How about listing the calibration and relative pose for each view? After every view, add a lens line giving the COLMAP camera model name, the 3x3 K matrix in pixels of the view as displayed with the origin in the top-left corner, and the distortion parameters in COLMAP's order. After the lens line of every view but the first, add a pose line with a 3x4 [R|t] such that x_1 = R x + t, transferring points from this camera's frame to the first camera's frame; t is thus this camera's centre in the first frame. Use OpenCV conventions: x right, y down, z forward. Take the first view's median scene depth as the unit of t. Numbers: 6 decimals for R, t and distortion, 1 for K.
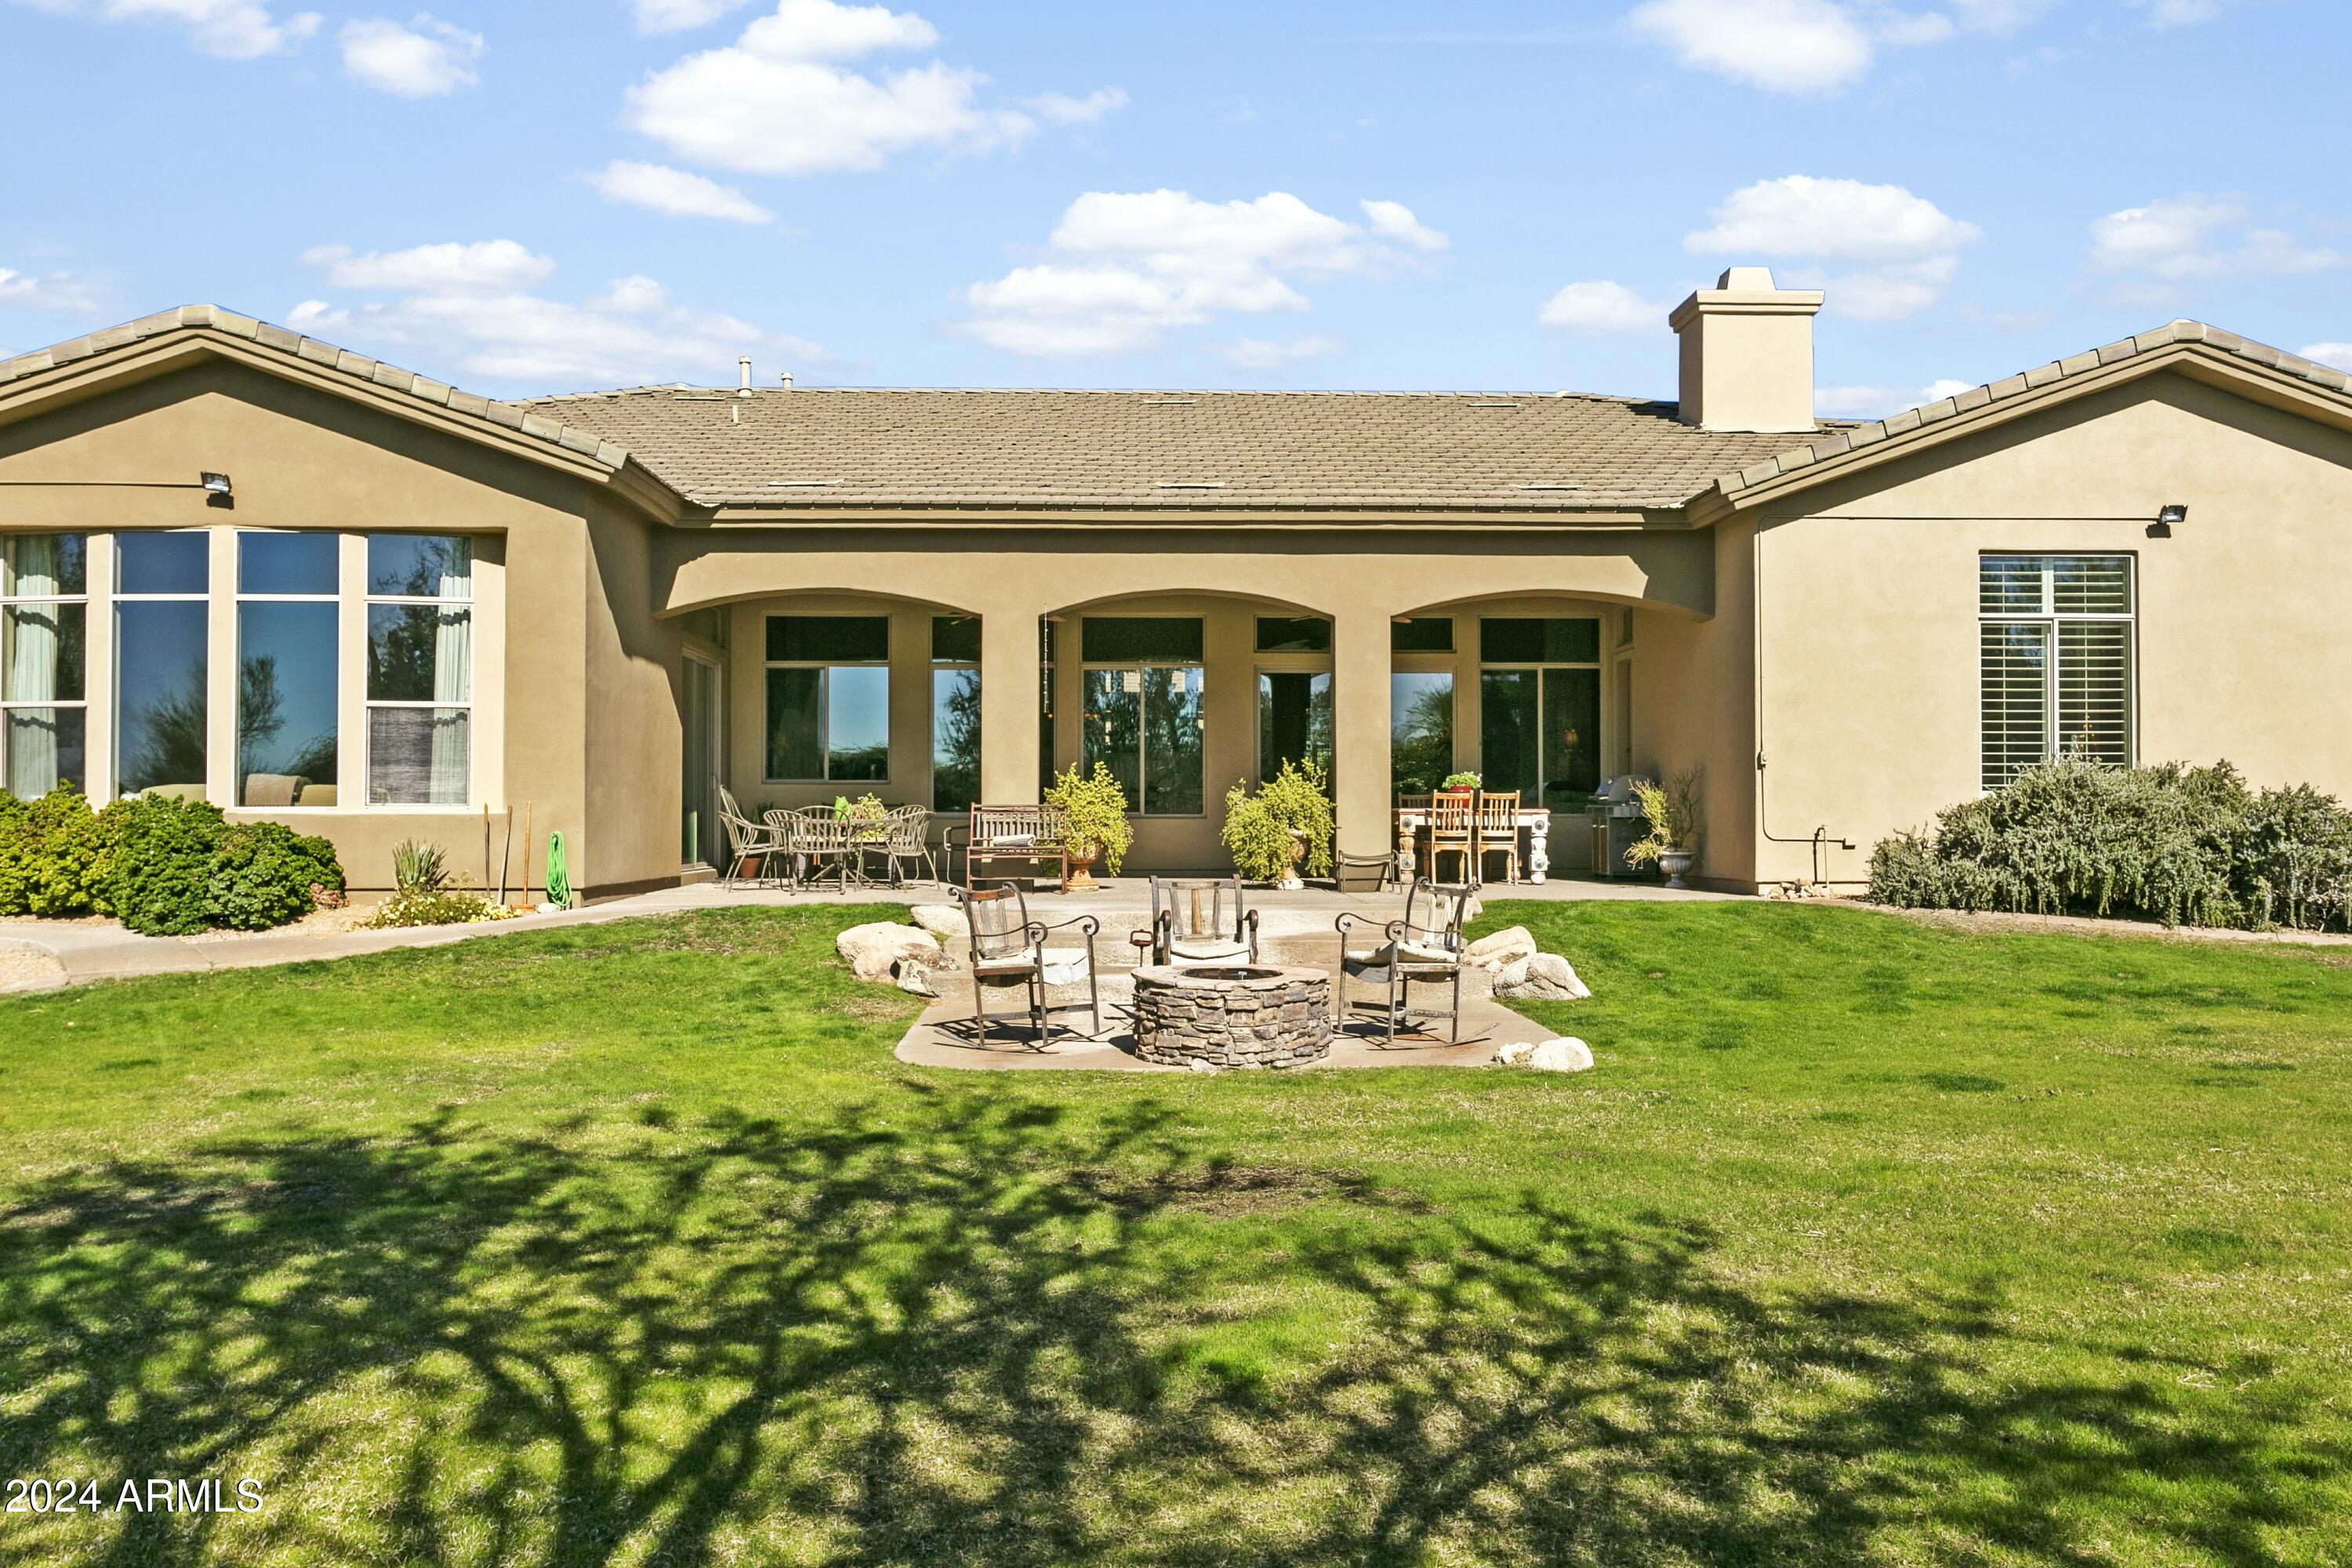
lens RADIAL K [[2074.3, 0, 1173.3], [0, 2074.3, 789.8], [0, 0, 1]] dist [0.003743, -0.003253]
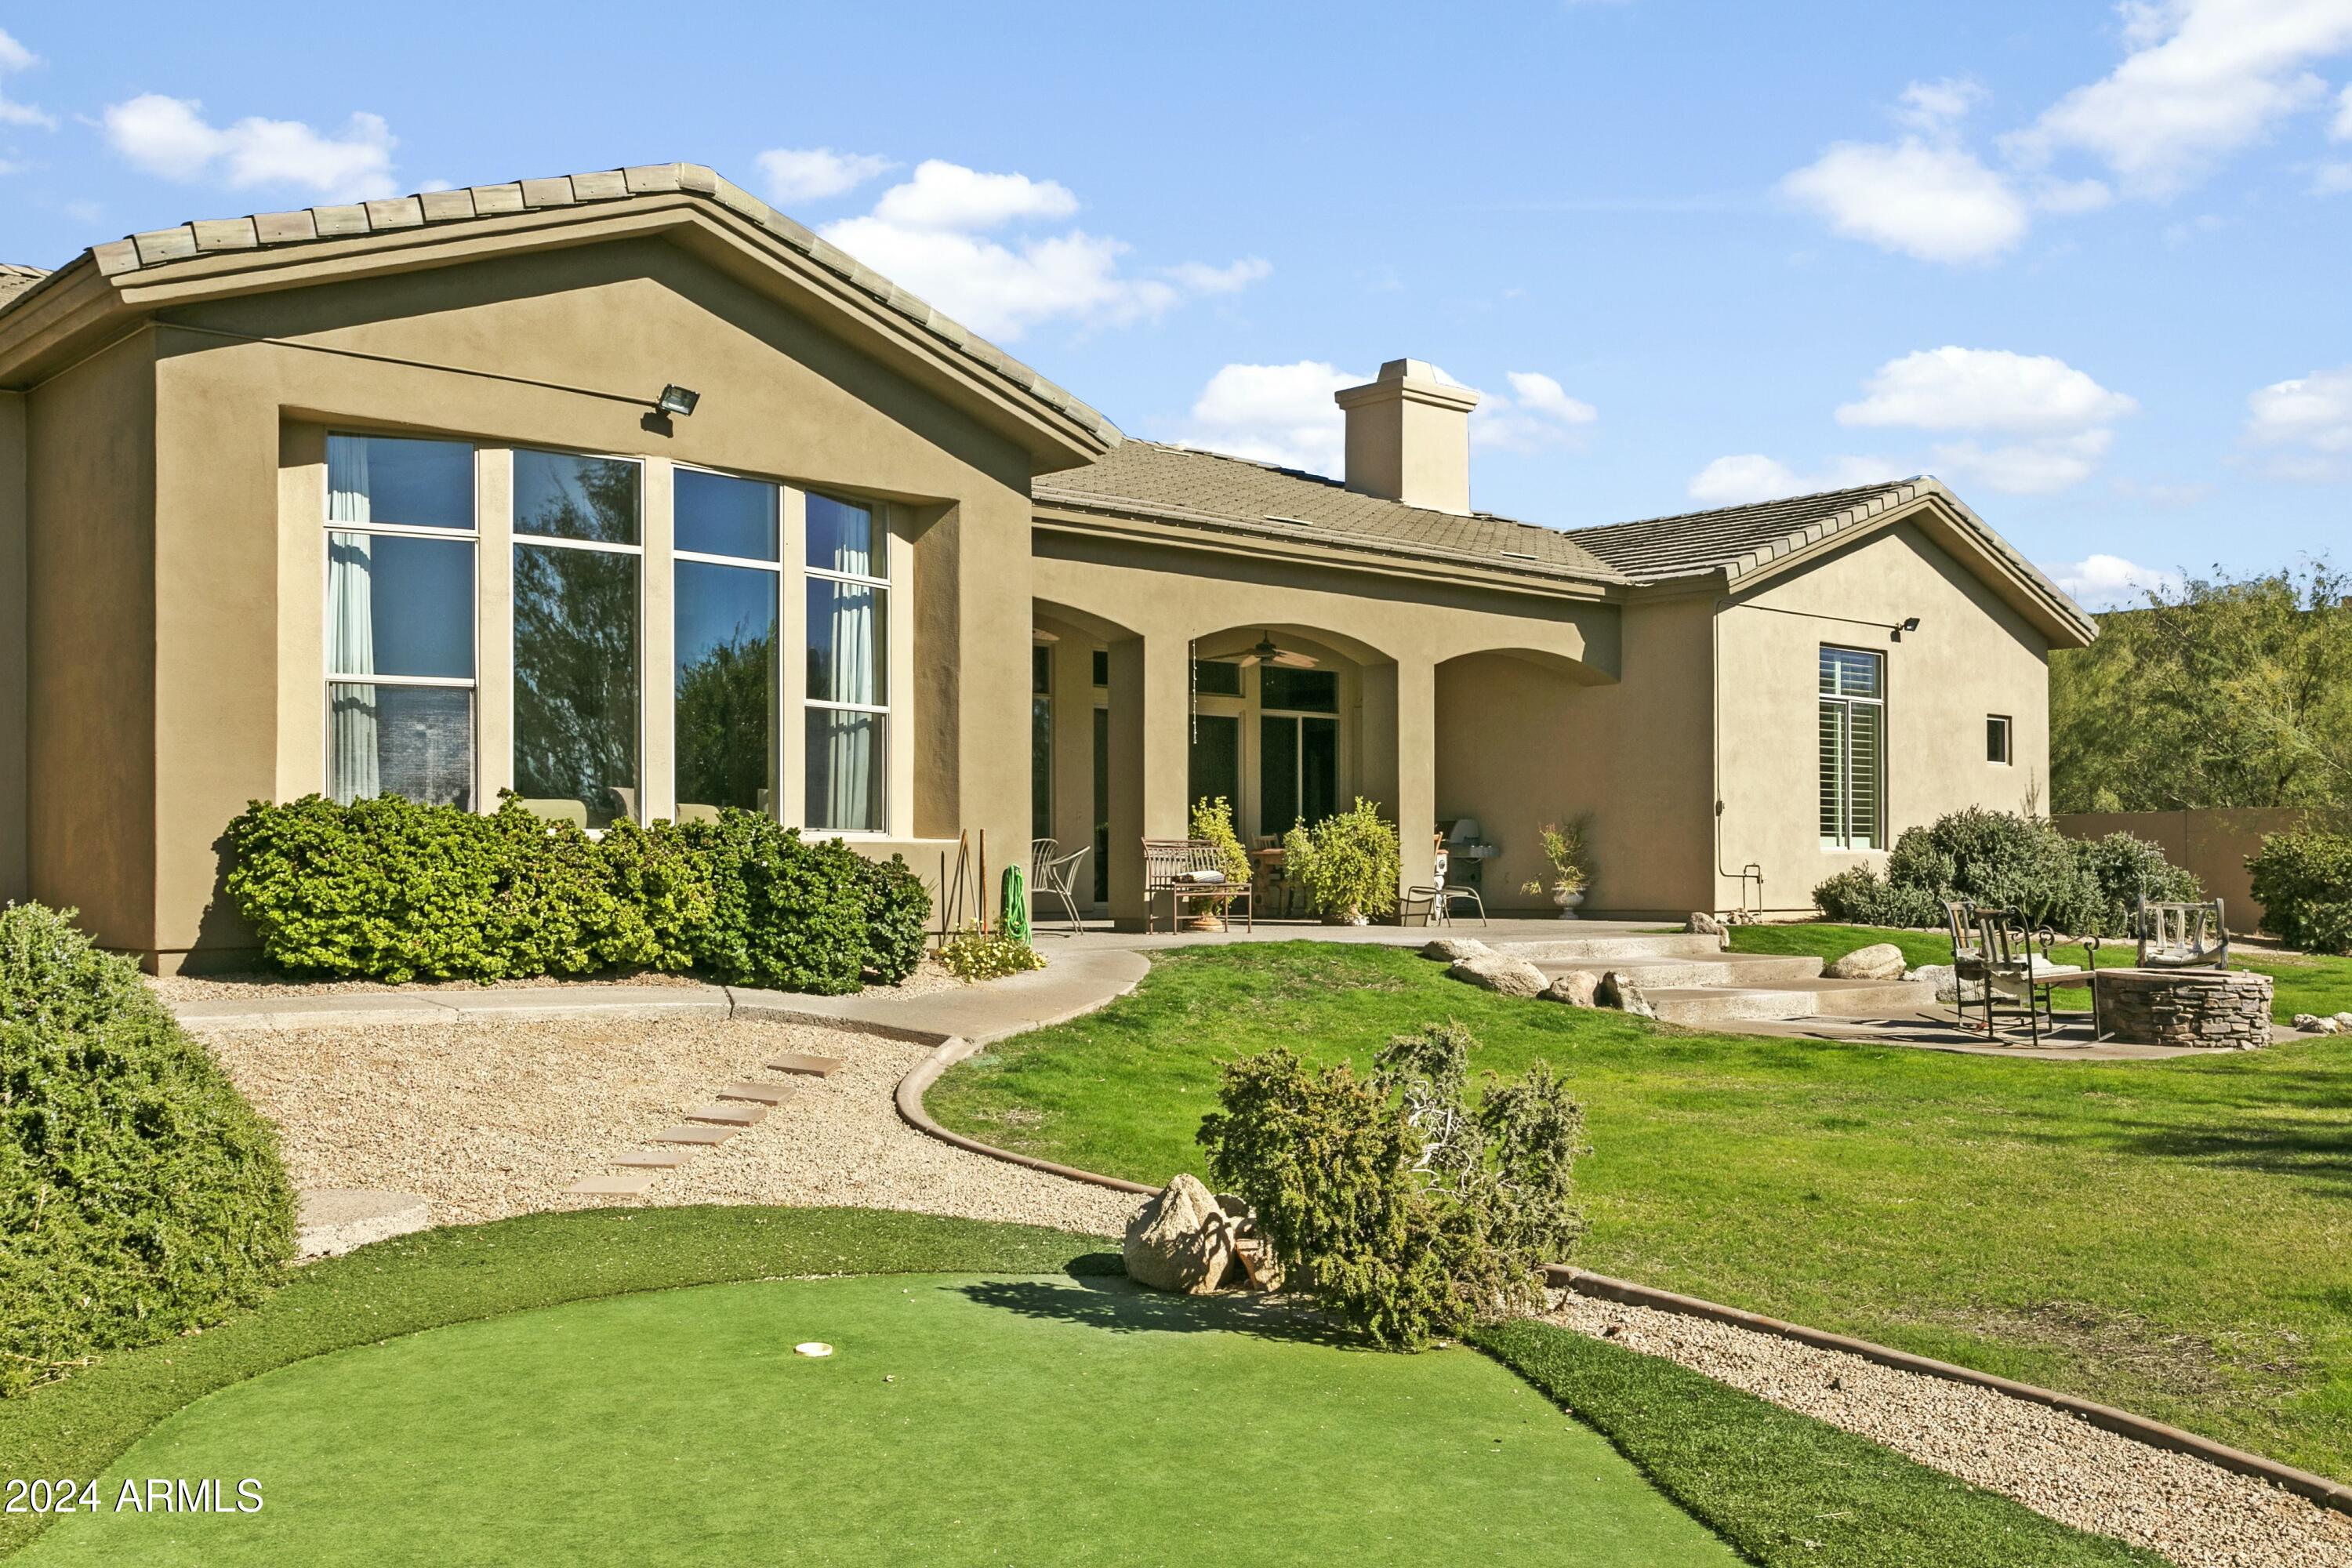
lens RADIAL K [[2217.0, 0, 1204.3], [0, 2217.0, 858.9], [0, 0, 1]] dist [0.002022, 0.000000]
pose [[0.756572, 0.003963, 0.653898, -0.813899], [-0.007302, 0.999970, 0.002387, 0.015009], [-0.653869, -0.006581, 0.756579, 0.253299]]
